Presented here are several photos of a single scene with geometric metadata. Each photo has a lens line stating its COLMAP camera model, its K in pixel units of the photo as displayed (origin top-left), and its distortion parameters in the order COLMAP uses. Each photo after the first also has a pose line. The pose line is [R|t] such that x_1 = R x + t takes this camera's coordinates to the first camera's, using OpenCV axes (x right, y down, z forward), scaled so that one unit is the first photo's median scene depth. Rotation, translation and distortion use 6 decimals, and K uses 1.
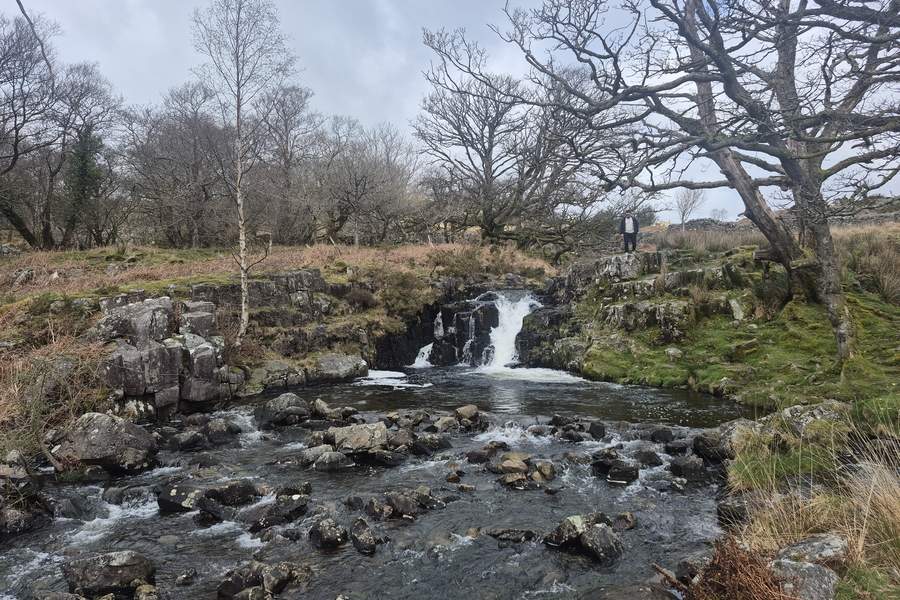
lens RADIAL K [[660.4, 0, 450.6], [0, 660.4, 345.4], [0, 0, 1]] dist [0.040545, -0.007916]
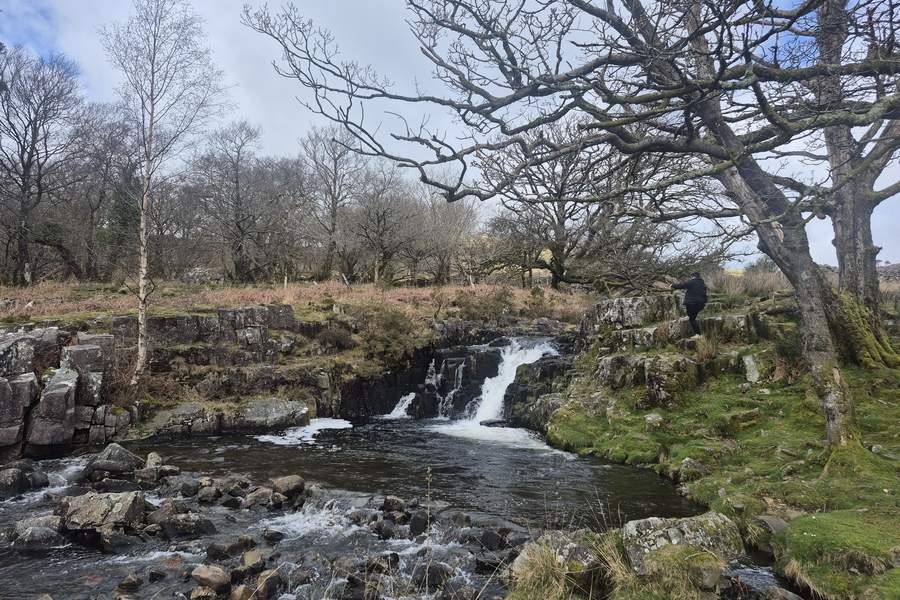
lens RADIAL K [[660.4, 0, 450.6], [0, 660.4, 345.4], [0, 0, 1]] dist [0.040545, -0.007916]
pose [[0.980207, 0.036989, -0.194487, 0.224379], [-0.050429, 0.996636, -0.064608, -0.012410], [0.191443, 0.073137, 0.978775, 0.161914]]
